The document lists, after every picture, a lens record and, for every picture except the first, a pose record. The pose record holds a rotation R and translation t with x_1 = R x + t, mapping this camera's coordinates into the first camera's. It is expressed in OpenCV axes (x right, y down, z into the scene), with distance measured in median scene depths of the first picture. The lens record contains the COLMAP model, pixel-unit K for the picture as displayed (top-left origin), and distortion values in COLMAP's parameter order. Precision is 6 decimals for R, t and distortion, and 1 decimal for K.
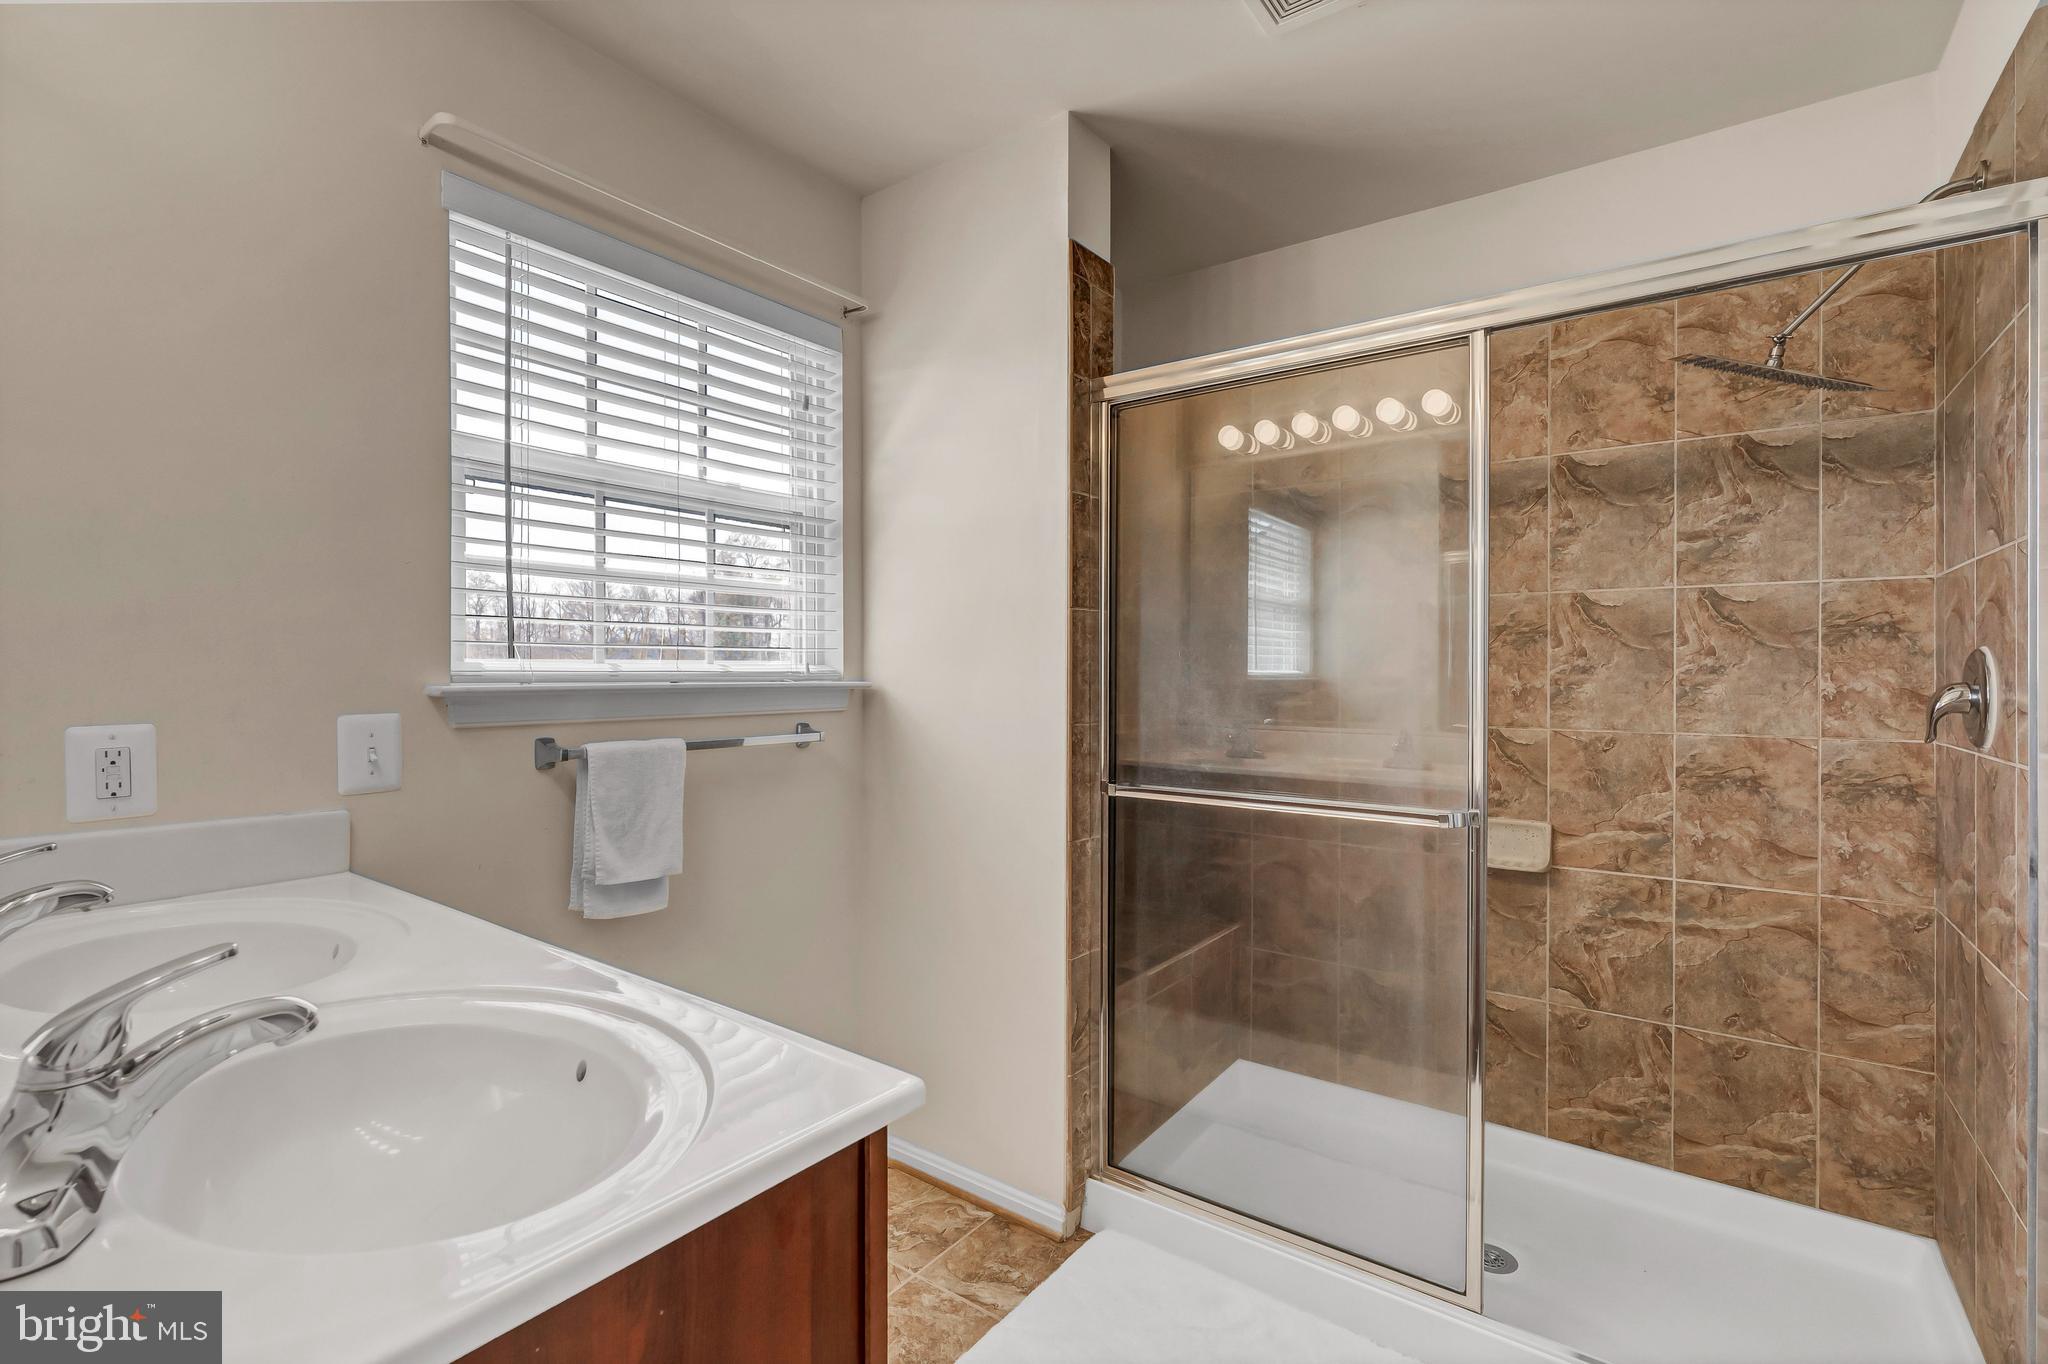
lens RADIAL K [[945.4, 0, 1027.6], [0, 945.4, 666.7], [0, 0, 1]] dist [0.002071, 0.000172]
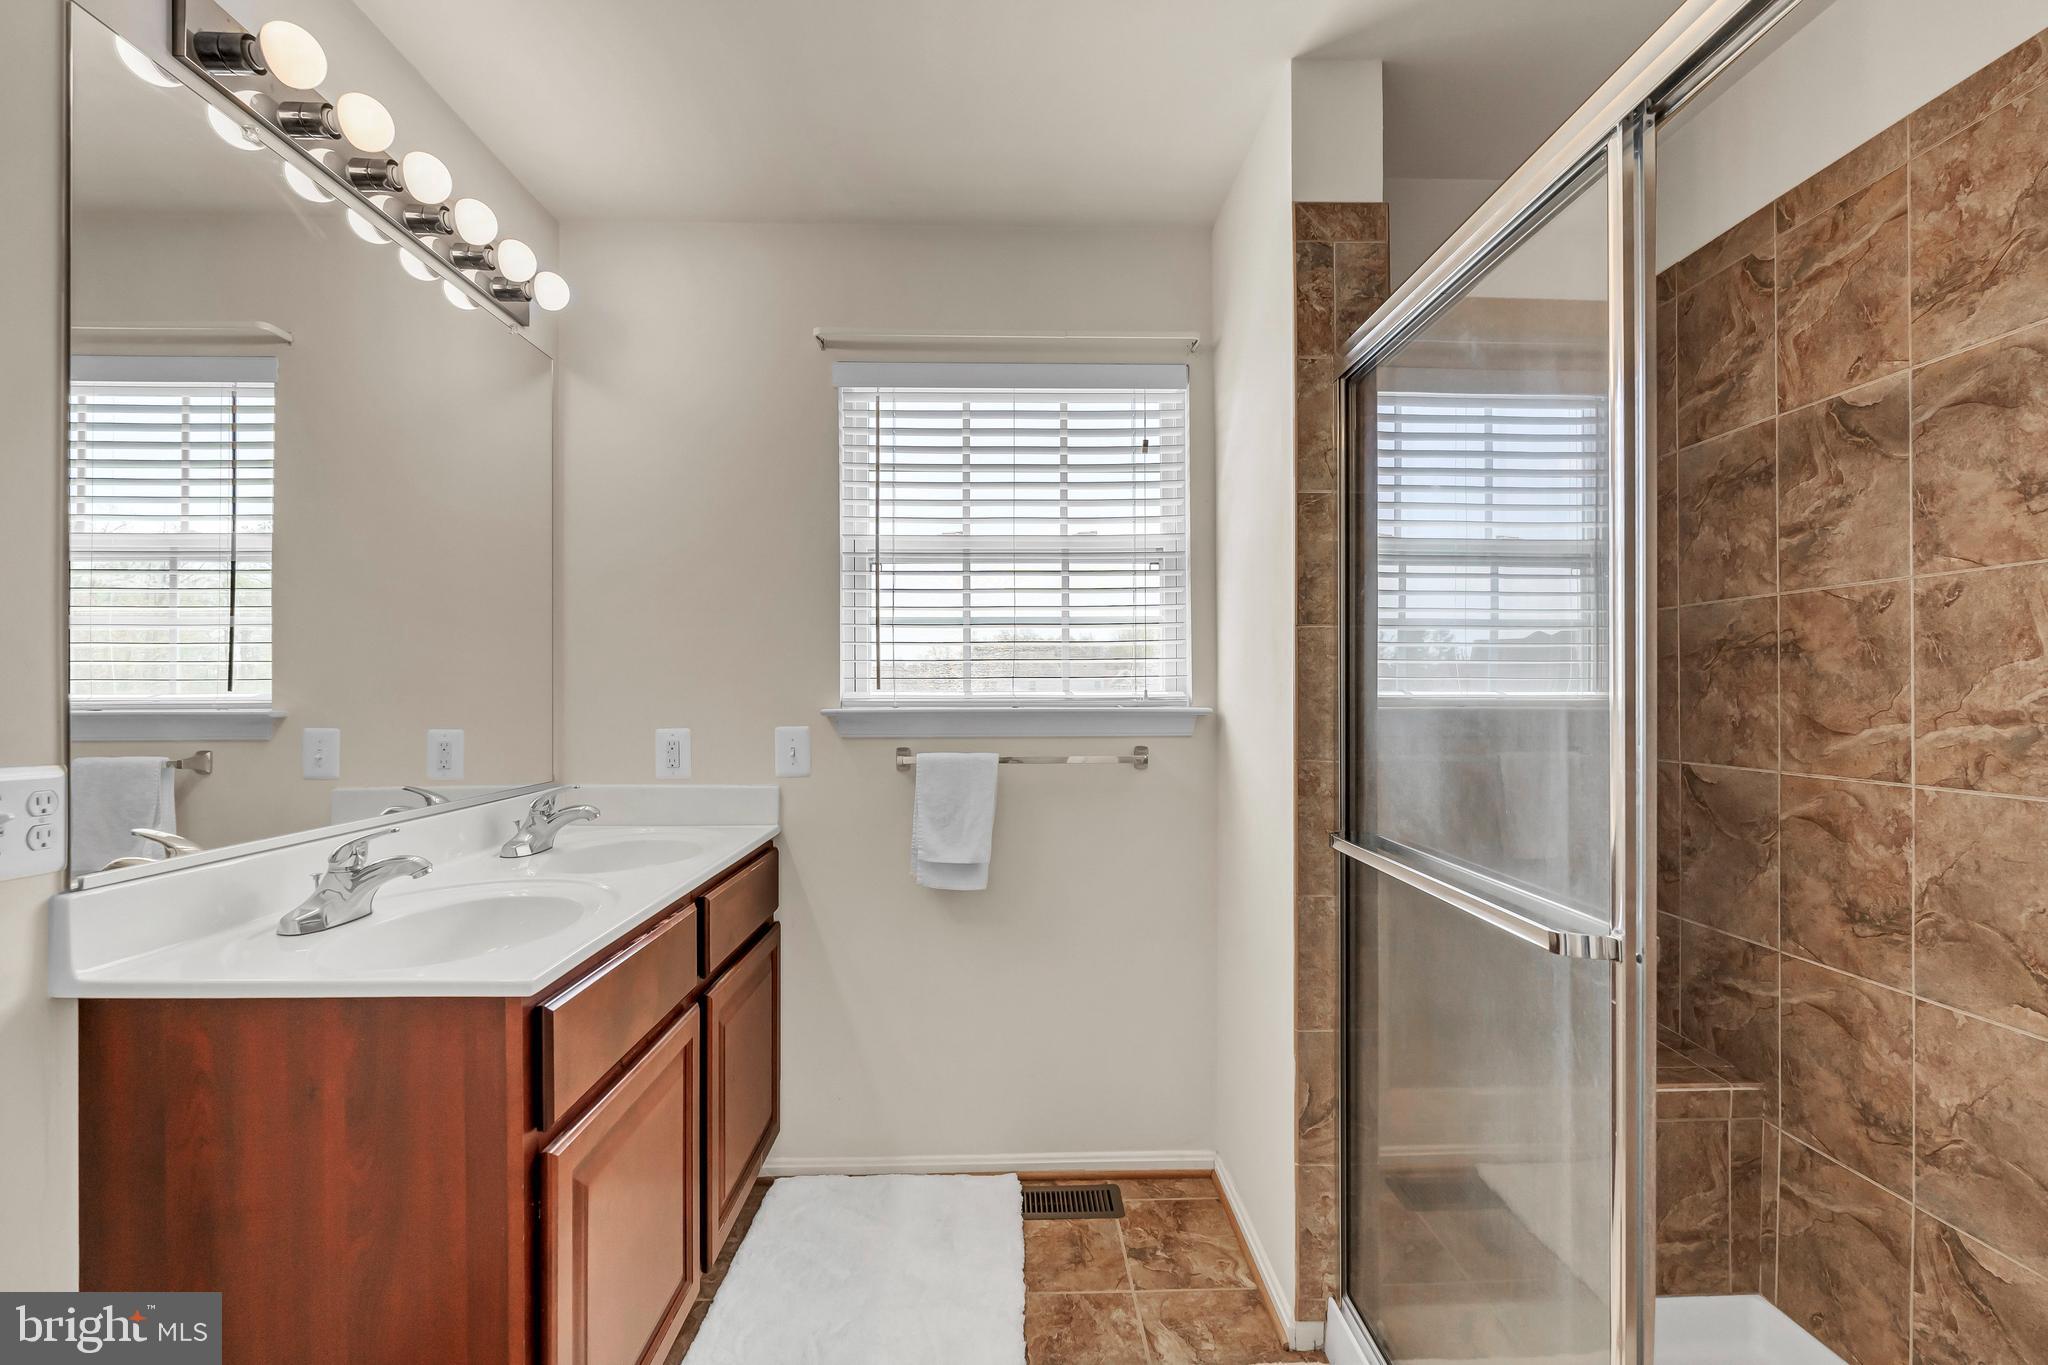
lens RADIAL K [[936.8, 0, 1024.0], [0, 936.8, 682.5], [0, 0, 1]] dist [0.000601, 0.000270]
pose [[0.602114, -0.011813, -0.798323, 0.582548], [0.007030, 0.999930, -0.009494, -0.003574], [0.798379, 0.000105, 0.602155, 0.279577]]
